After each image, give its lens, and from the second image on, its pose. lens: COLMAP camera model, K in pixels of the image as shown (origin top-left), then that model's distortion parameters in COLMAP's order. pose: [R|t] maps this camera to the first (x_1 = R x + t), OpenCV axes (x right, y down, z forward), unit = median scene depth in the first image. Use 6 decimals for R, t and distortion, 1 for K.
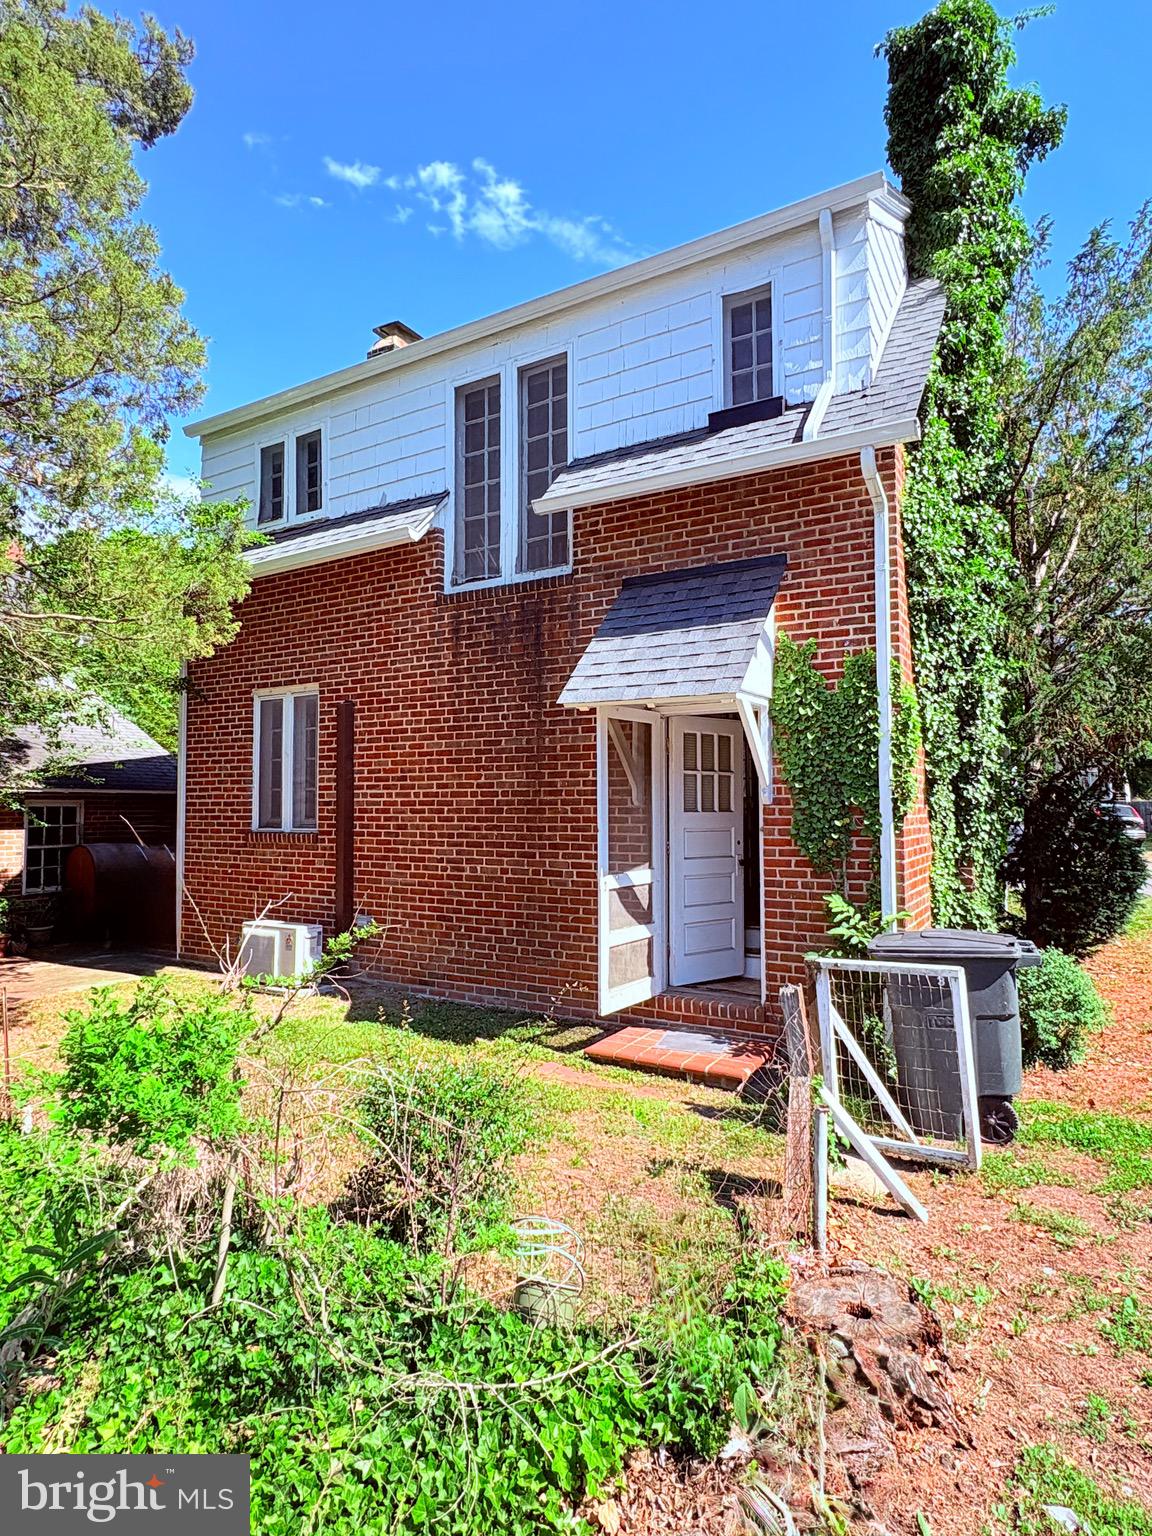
lens RADIAL K [[858.9, 0, 574.3], [0, 858.9, 765.7], [0, 0, 1]] dist [0.002056, 0.000058]
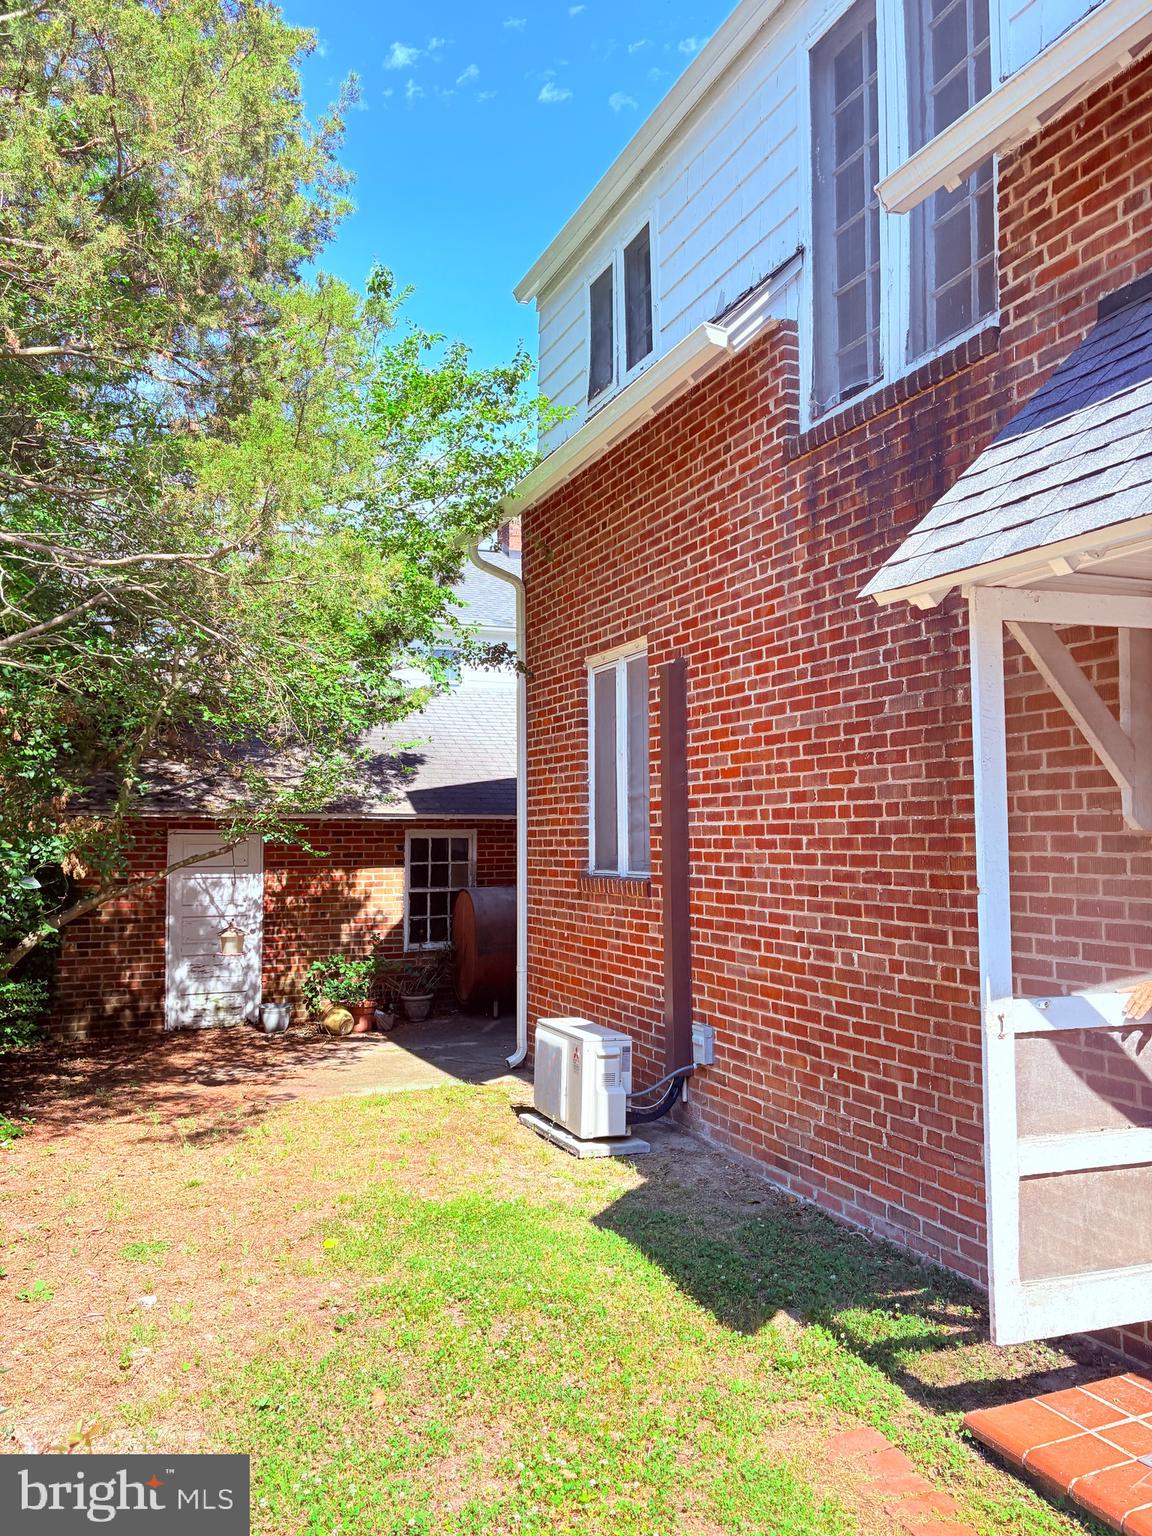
lens RADIAL K [[1170.4, 0, 574.9], [0, 1170.4, 768.7], [0, 0, 1]] dist [0.046819, -0.029187]
pose [[0.812703, -0.034105, -0.581680, 0.157482], [0.025188, 0.999409, -0.023405, 0.019457], [0.582134, 0.004370, 0.813081, 0.324397]]
